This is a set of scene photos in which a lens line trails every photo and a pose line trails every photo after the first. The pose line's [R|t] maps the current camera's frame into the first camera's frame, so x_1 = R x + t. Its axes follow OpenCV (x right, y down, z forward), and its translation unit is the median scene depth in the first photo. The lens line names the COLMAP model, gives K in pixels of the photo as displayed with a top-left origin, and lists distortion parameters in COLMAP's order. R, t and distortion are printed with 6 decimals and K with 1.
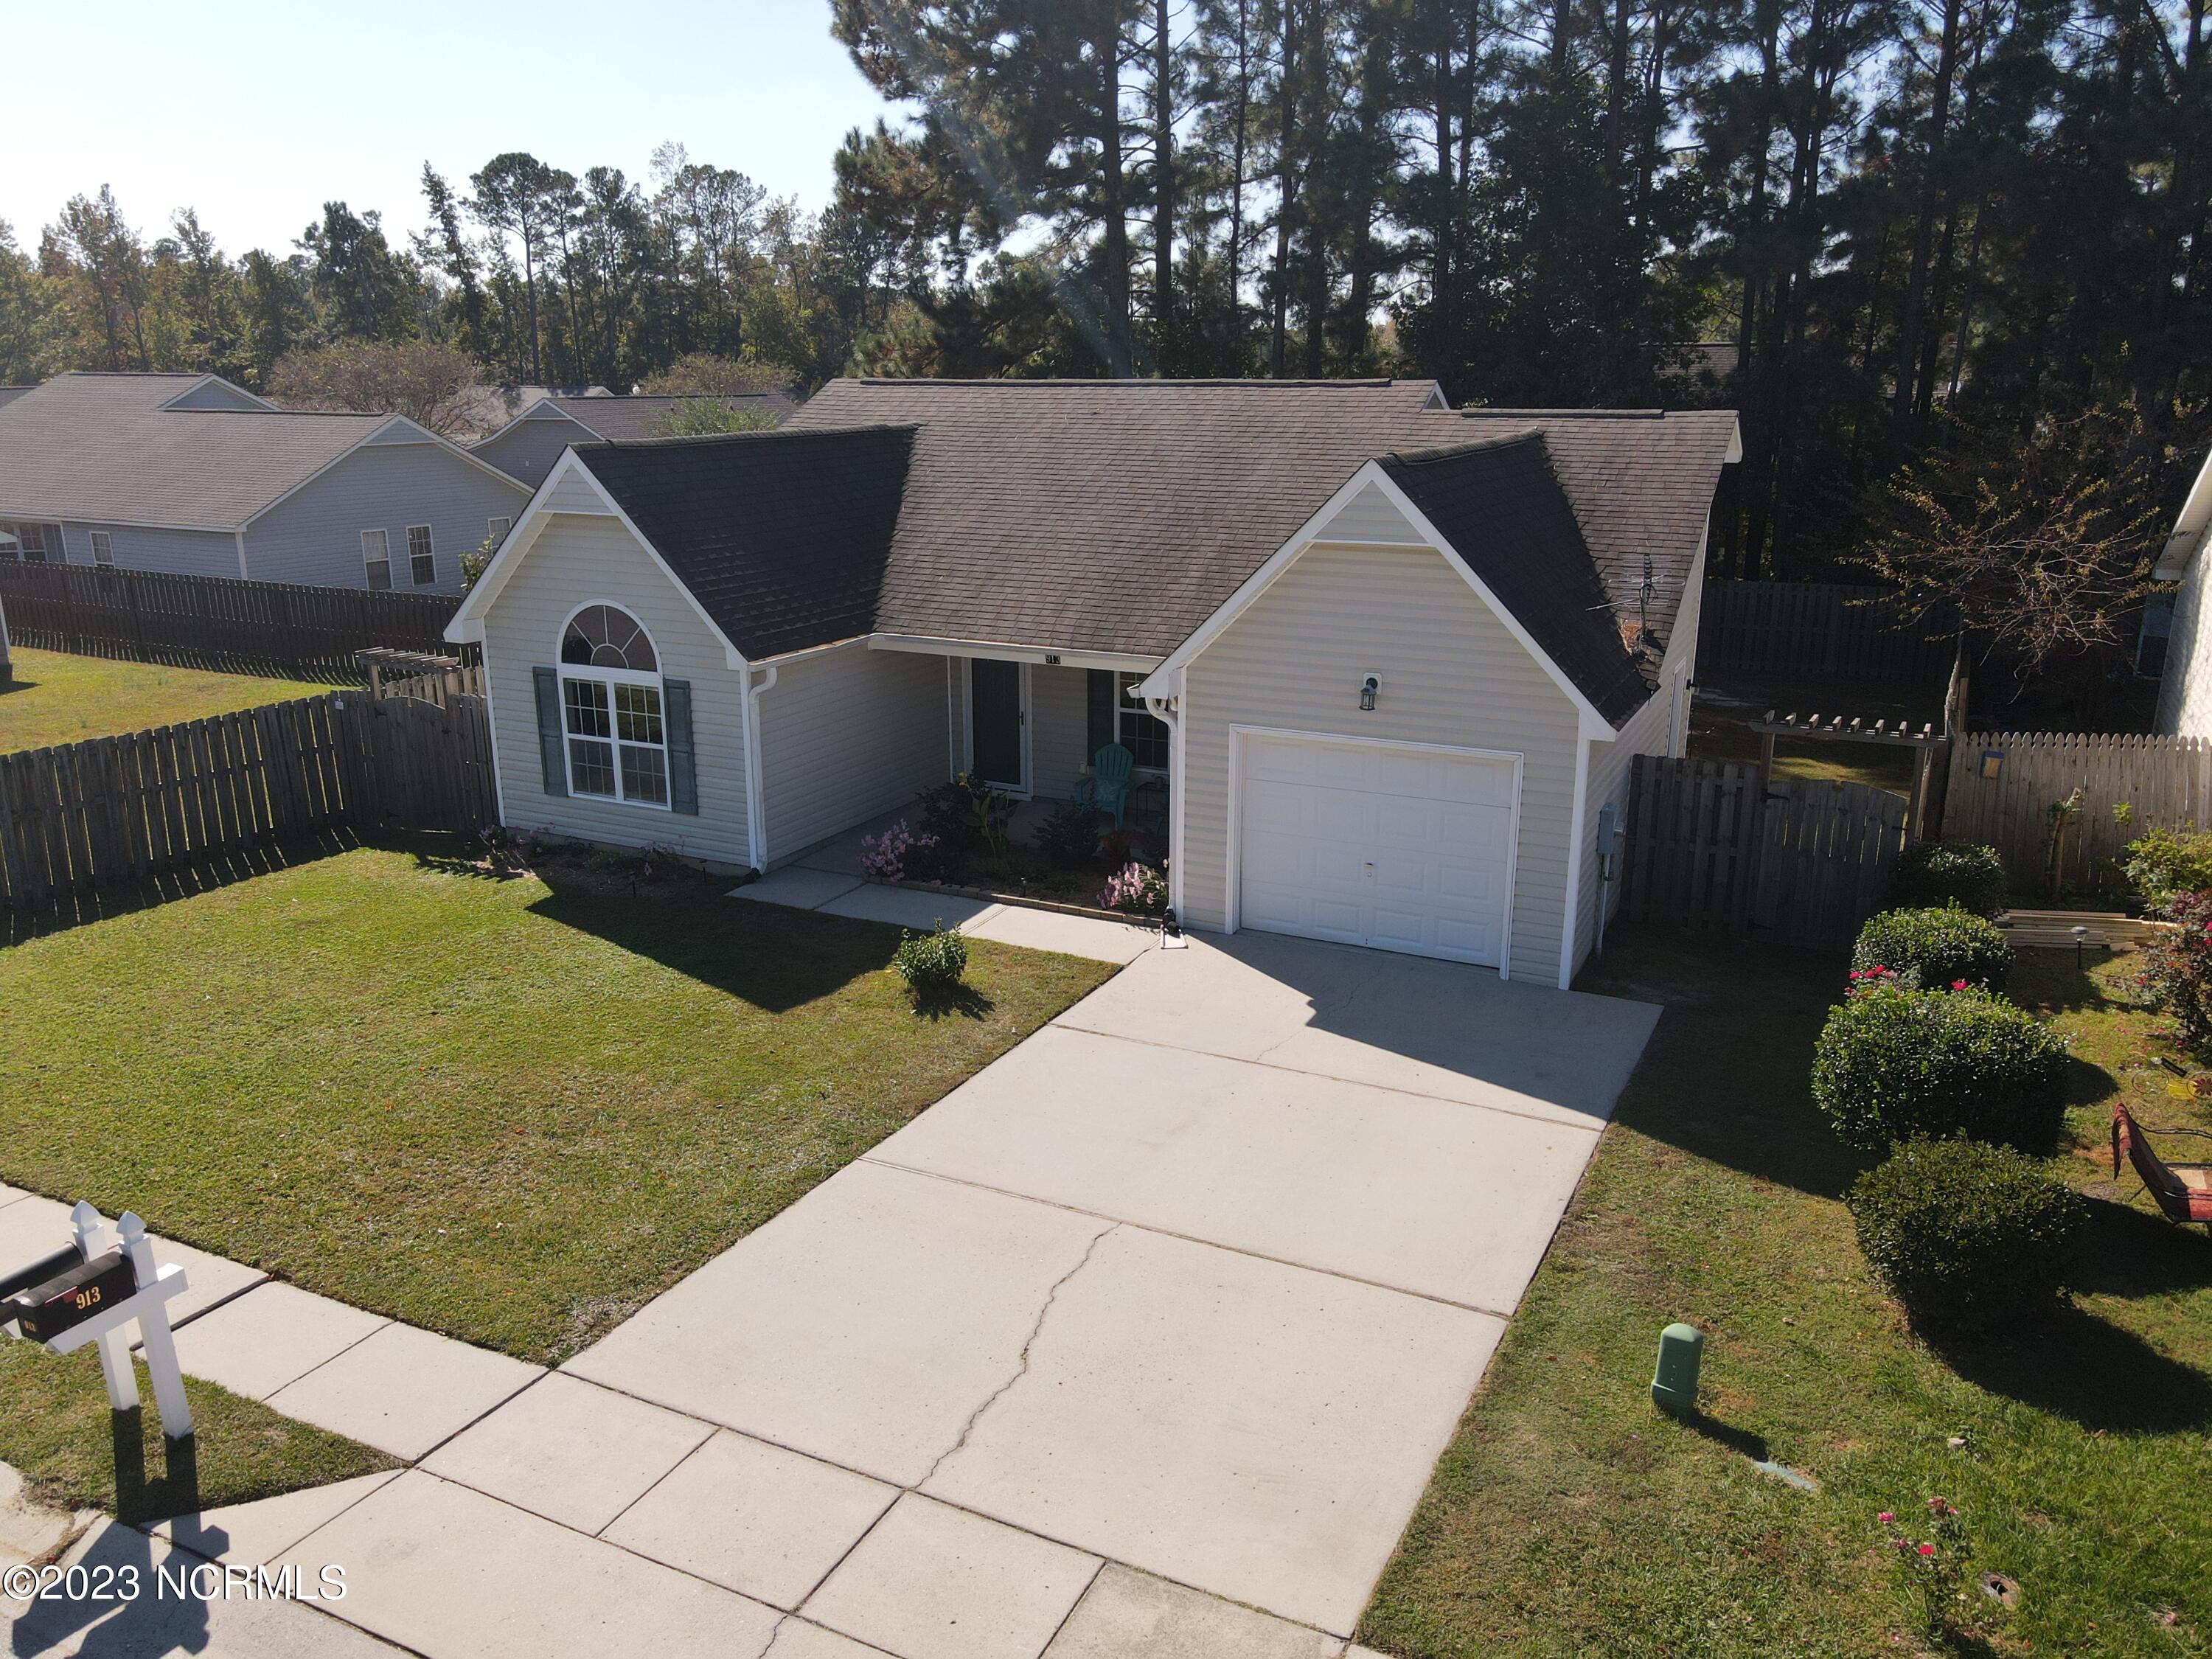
lens RADIAL K [[1620.7, 0, 1096.7], [0, 1620.7, 826.3], [0, 0, 1]] dist [0.010180, 0.008723]
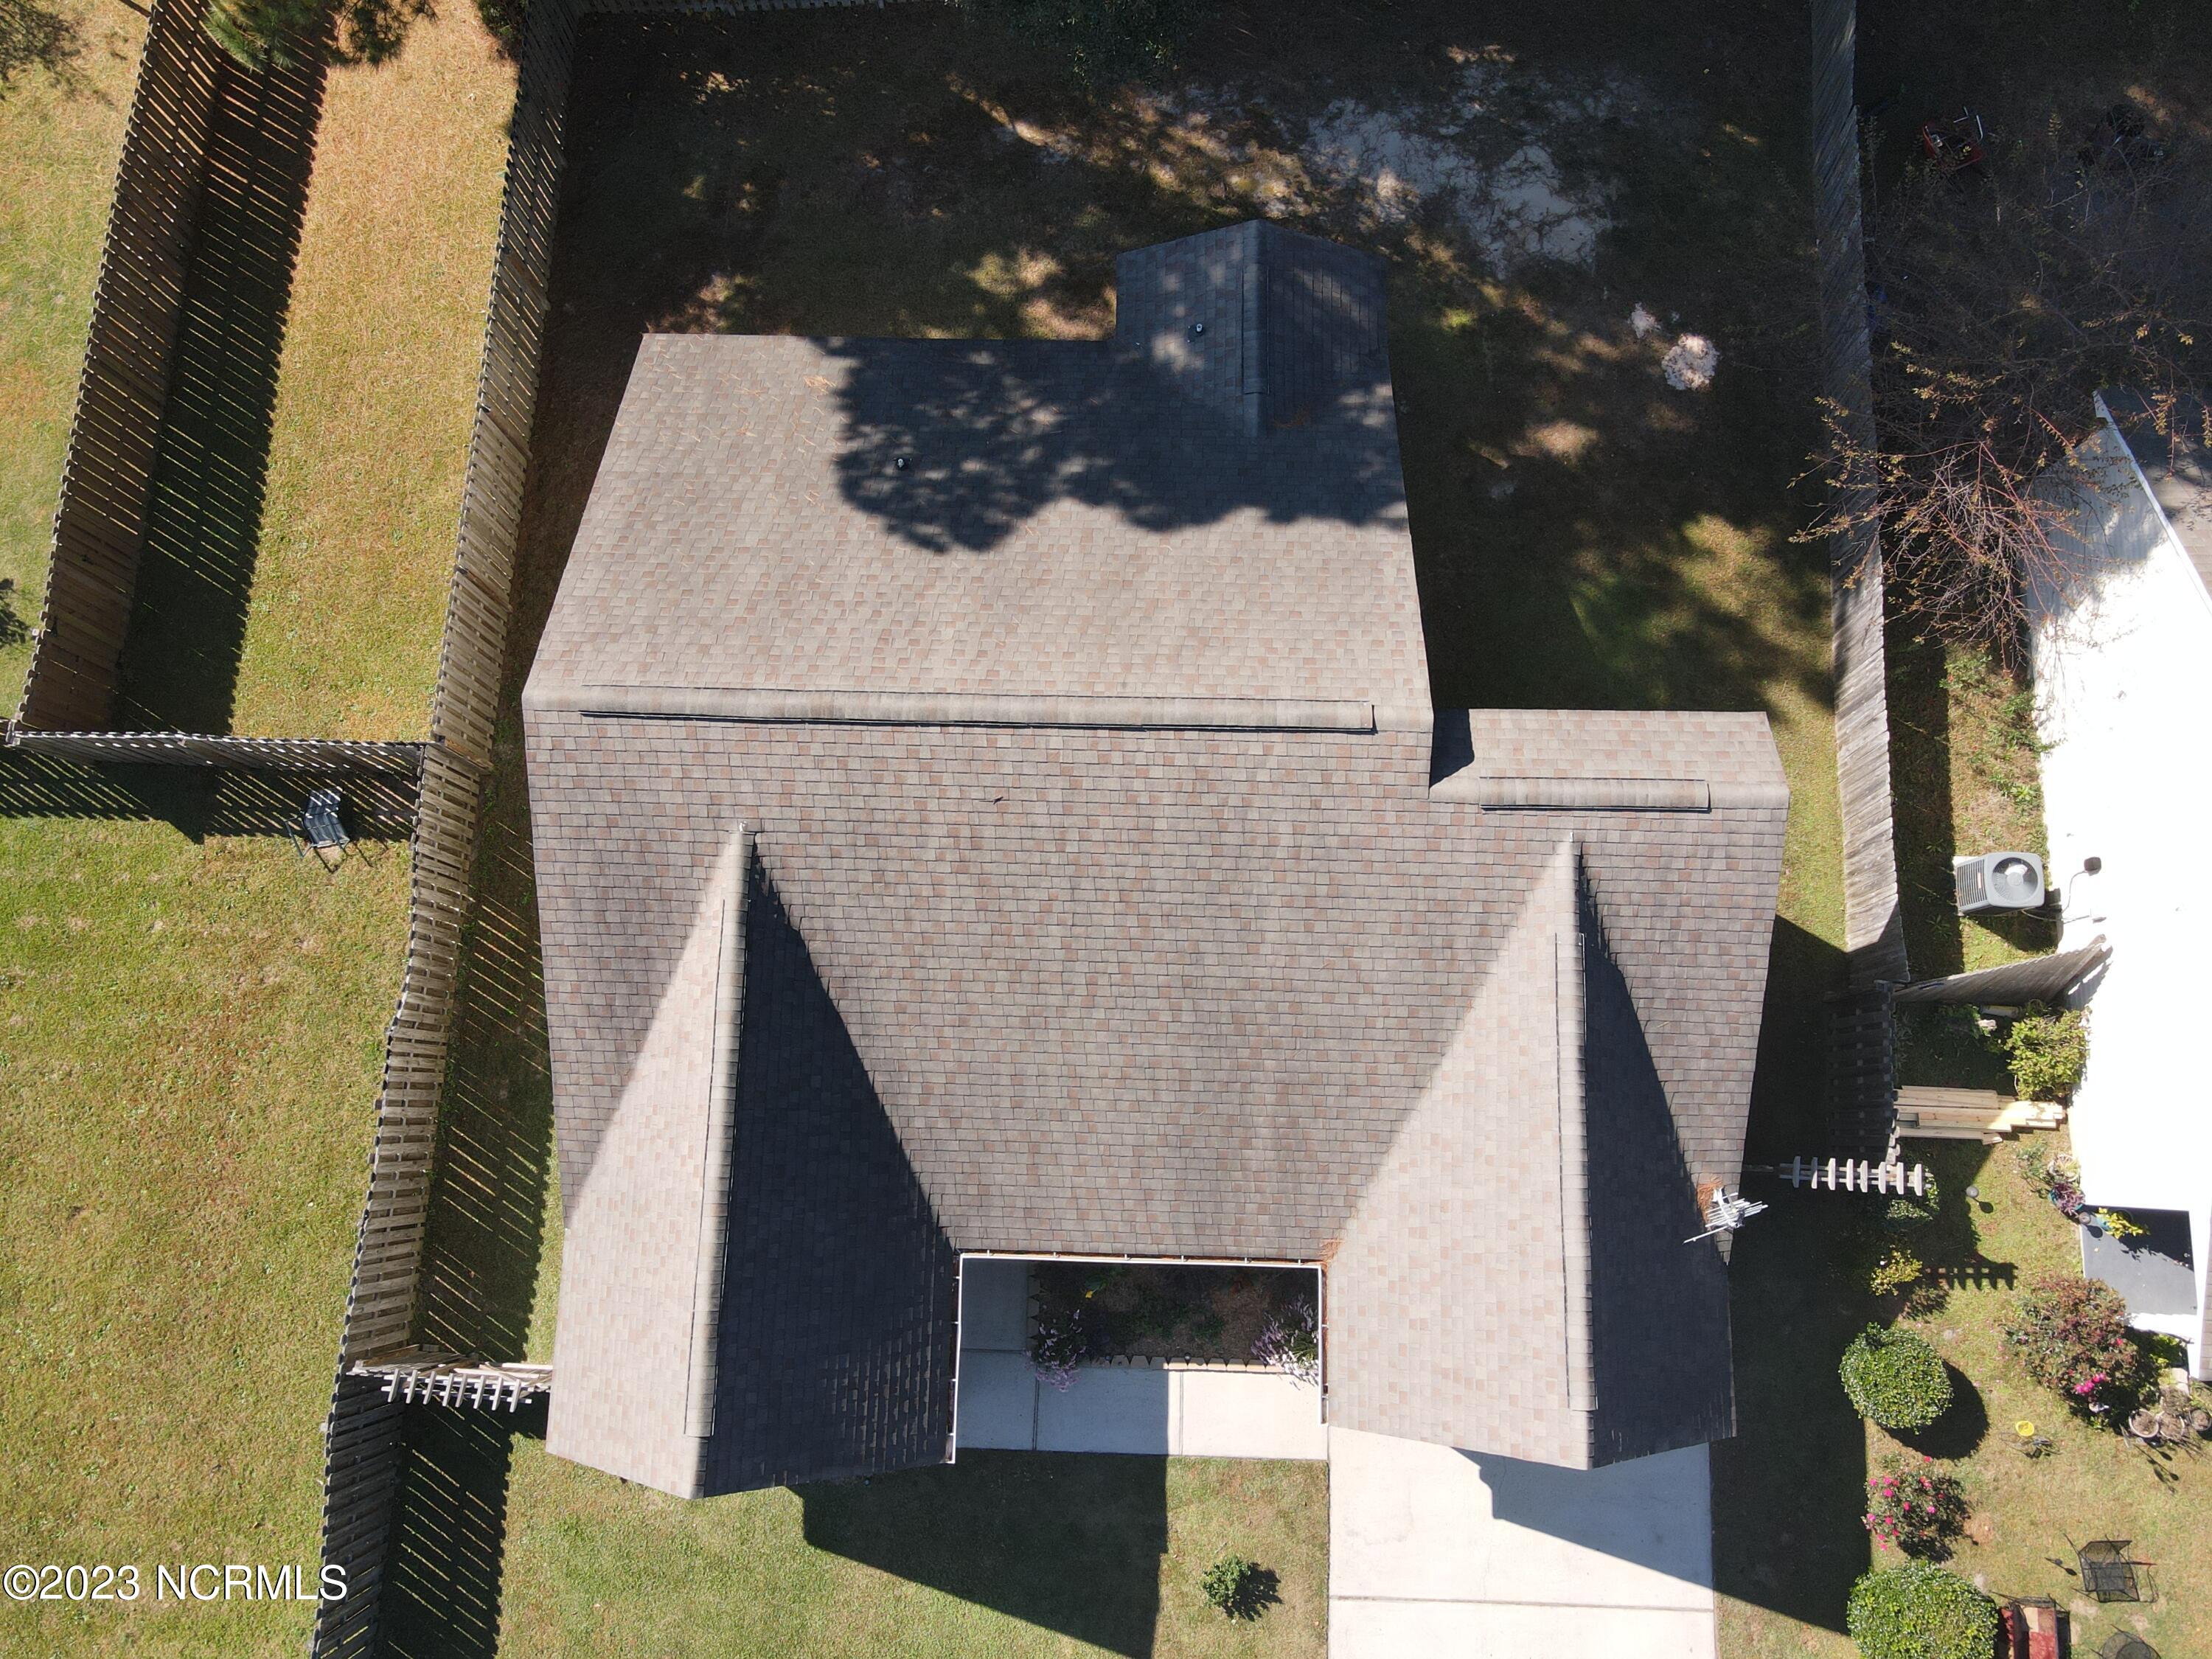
lens RADIAL K [[1620.7, 0, 1102.1], [0, 1620.7, 820.5], [0, 0, 1]] dist [0.010180, 0.008723]
pose [[0.904028, -0.422500, 0.065014, -0.012569], [0.134245, 0.424996, 0.895185, -1.186402], [-0.405846, -0.800545, 0.440927, 0.806229]]
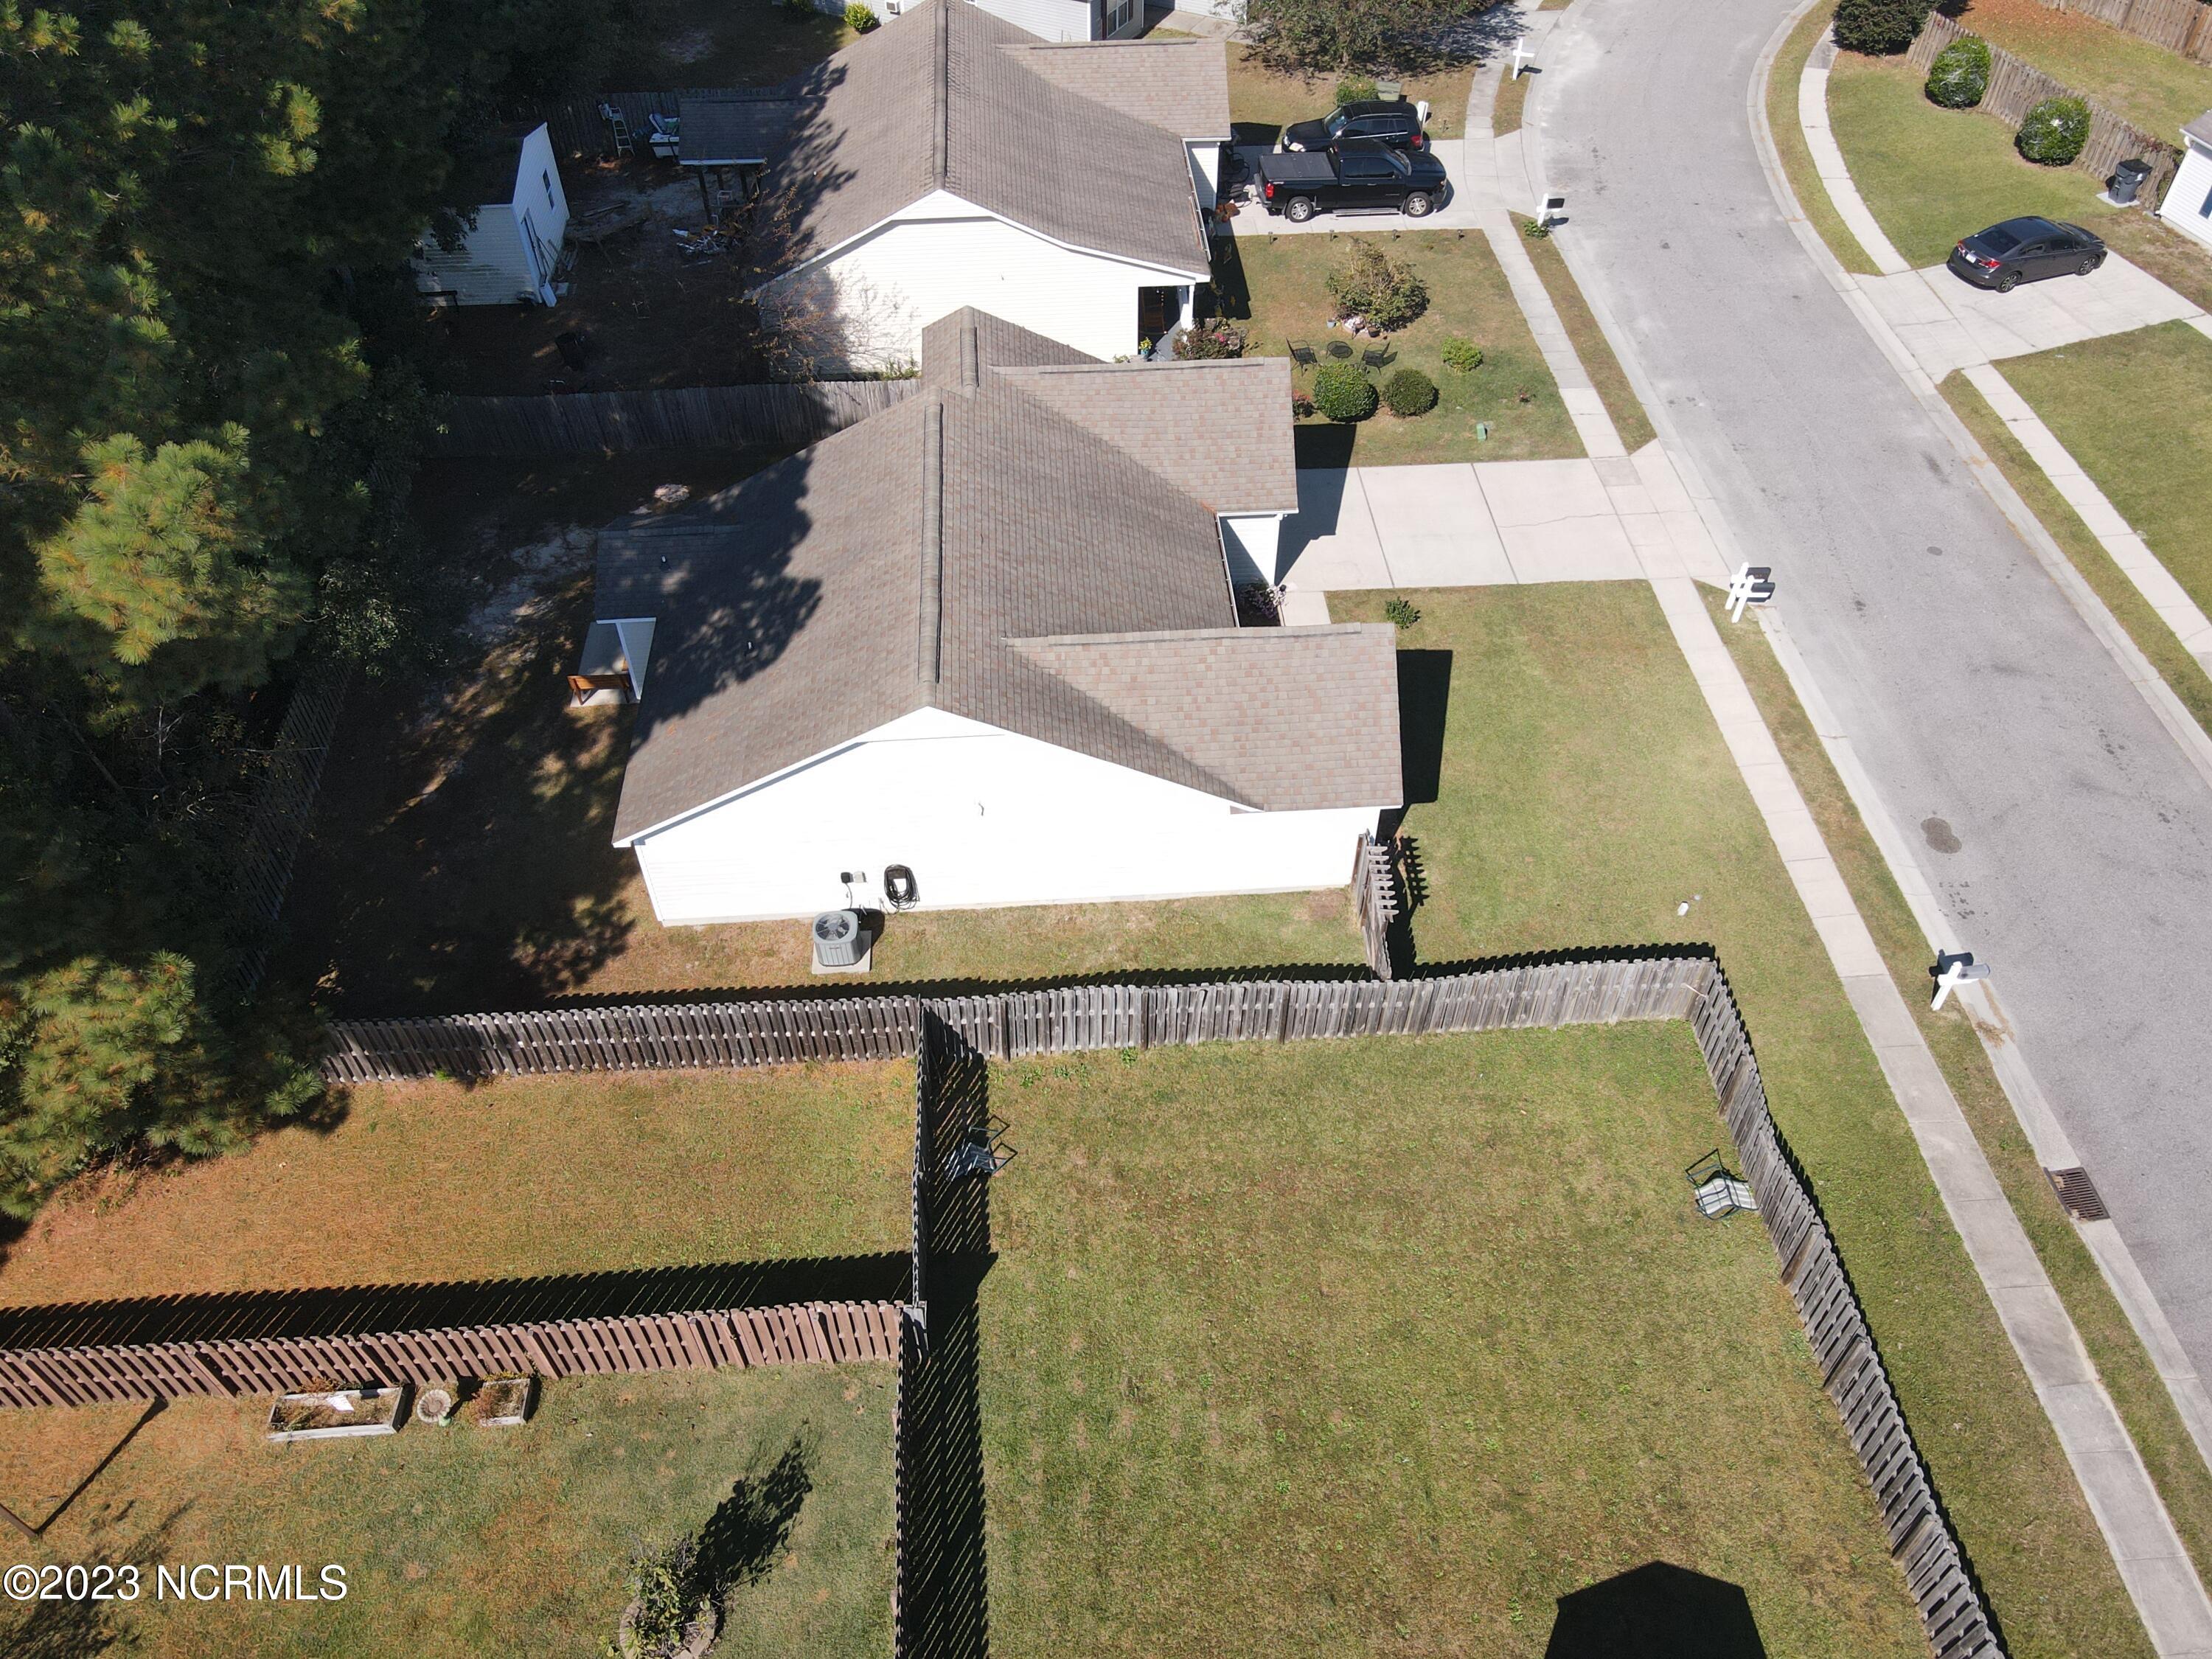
lens RADIAL K [[1620.7, 0, 1100.3], [0, 1620.7, 814.7], [0, 0, 1]] dist [0.010180, 0.008723]
pose [[-0.505834, -0.619475, 0.600319, -1.258290], [0.241294, 0.566528, 0.787923, -1.462331], [-0.828196, 0.543411, -0.137094, 1.561222]]
